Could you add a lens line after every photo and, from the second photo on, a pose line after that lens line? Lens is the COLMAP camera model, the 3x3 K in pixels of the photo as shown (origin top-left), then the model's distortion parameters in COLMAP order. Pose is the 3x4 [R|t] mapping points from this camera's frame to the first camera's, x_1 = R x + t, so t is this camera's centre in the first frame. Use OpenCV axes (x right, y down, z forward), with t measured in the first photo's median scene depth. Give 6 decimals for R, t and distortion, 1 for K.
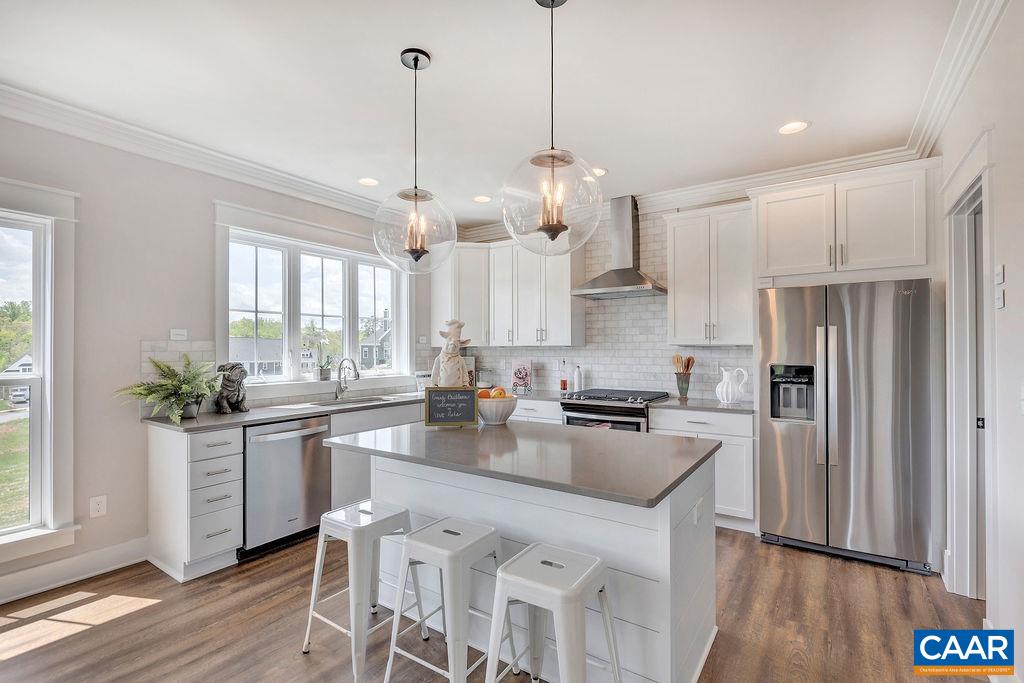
lens RADIAL K [[479.0, 0, 512.0], [0, 479.0, 341.5], [0, 0, 1]] dist [-0.008011, -0.000333]
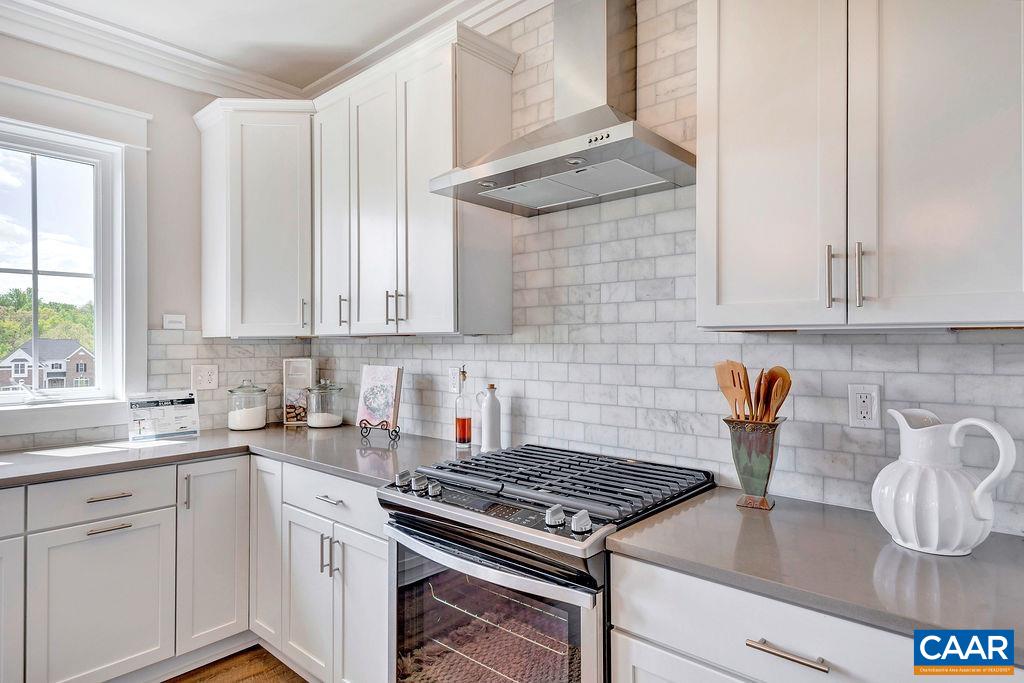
lens RADIAL K [[581.0, 0, 514.7], [0, 581.0, 337.9], [0, 0, 1]] dist [0.028413, 0.000120]
pose [[0.992362, -0.000272, -0.123358, 0.257893], [0.001304, 0.999965, 0.008284, 0.009967], [0.123352, -0.008382, 0.992328, 0.623886]]
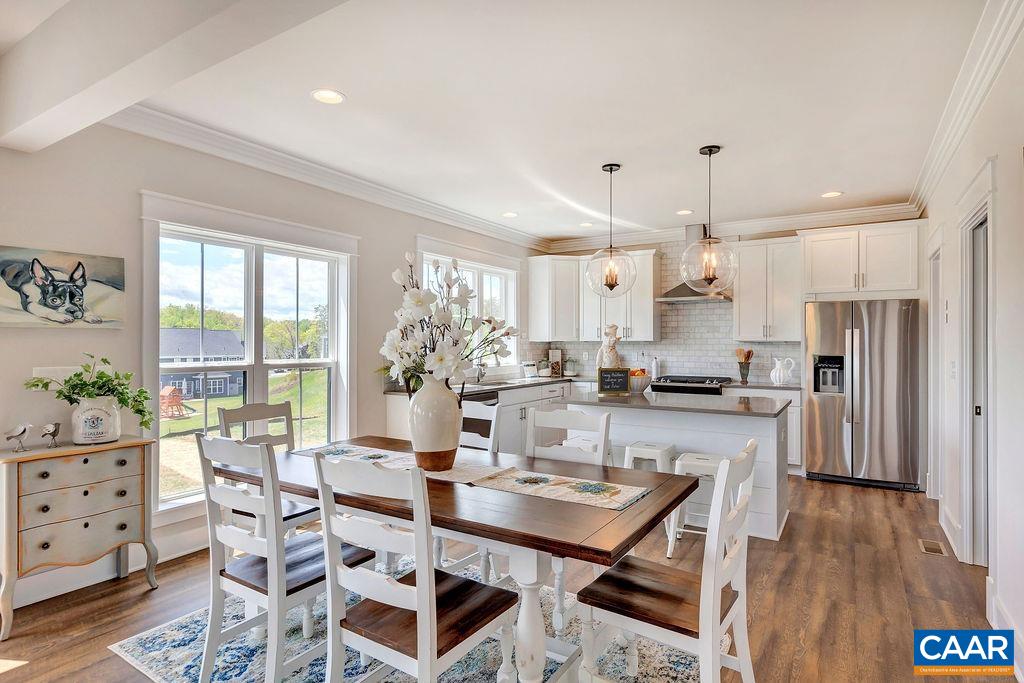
lens RADIAL K [[562.7, 0, 516.0], [0, 562.7, 335.0], [0, 0, 1]] dist [0.018776, 0.001601]
pose [[0.998788, 0.004527, 0.049017, -0.351482], [-0.004618, 0.999988, 0.001730, -0.009139], [-0.049009, -0.001954, 0.998796, -0.527457]]
